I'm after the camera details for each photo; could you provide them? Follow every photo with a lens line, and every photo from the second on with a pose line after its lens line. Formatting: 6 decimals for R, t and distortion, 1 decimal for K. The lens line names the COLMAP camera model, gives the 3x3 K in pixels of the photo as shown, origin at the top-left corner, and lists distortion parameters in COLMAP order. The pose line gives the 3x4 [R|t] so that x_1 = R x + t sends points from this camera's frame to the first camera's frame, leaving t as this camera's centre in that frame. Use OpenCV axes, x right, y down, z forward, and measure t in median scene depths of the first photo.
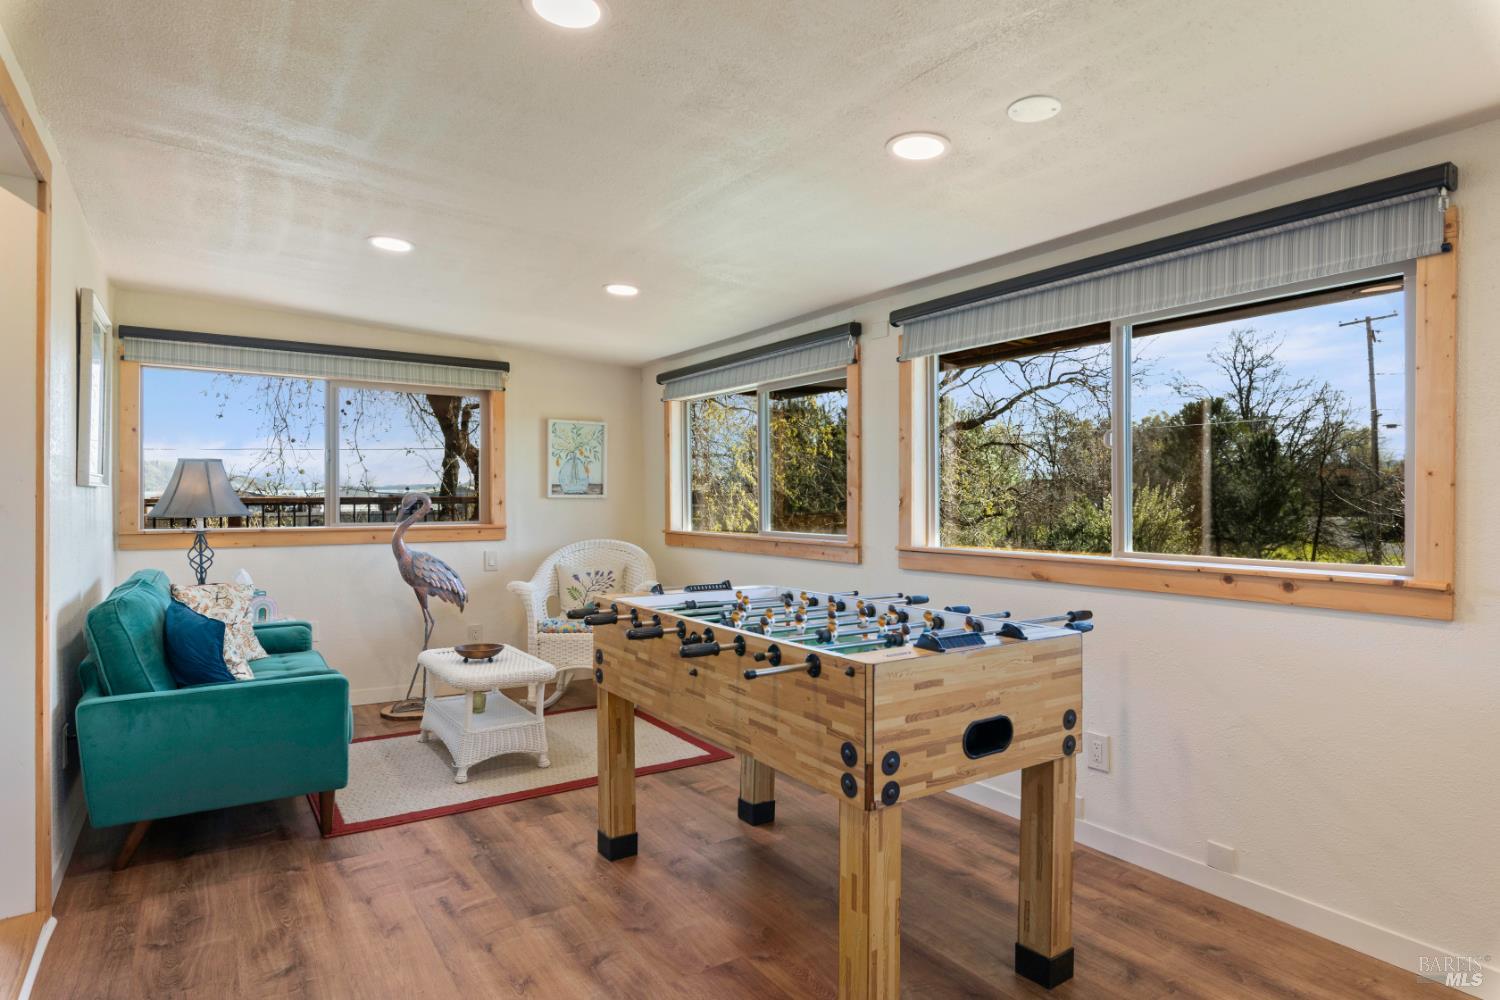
lens RADIAL K [[814.9, 0, 748.4], [0, 814.9, 499.9], [0, 0, 1]] dist [-0.000374, -0.001828]
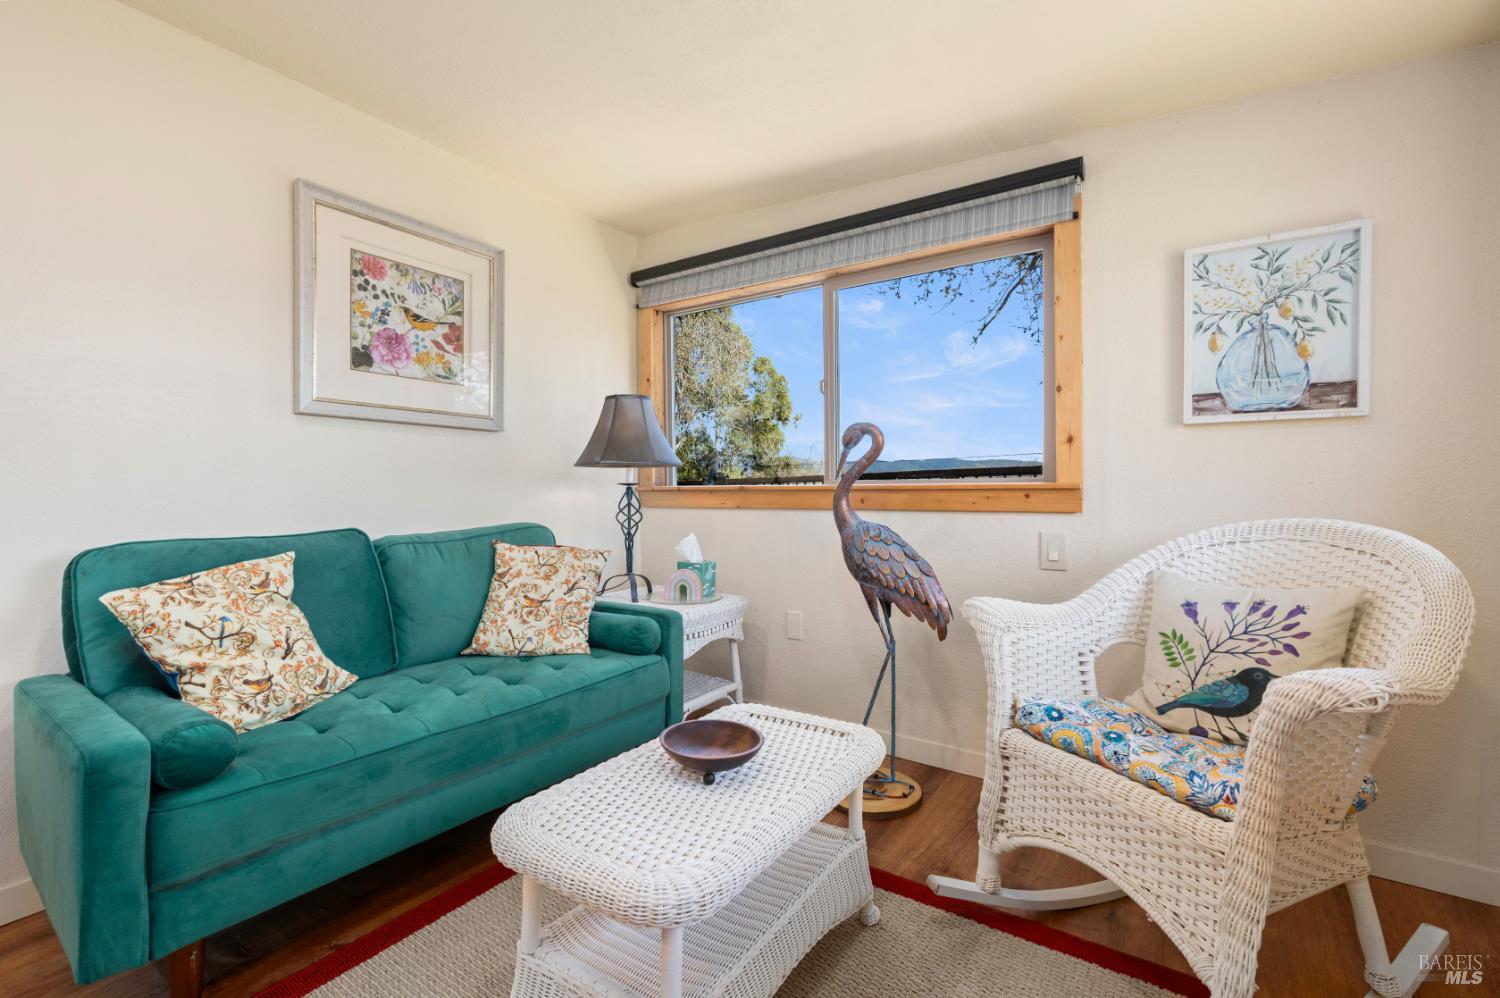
lens RADIAL K [[661.8, 0, 748.5], [0, 661.8, 498.8], [0, 0, 1]] dist [-0.001169, -0.000208]
pose [[0.380333, 0.004467, -0.924839, 0.003894], [0.000613, 0.999987, 0.005082, 0.037208], [0.924849, -0.002500, 0.380325, 0.635262]]
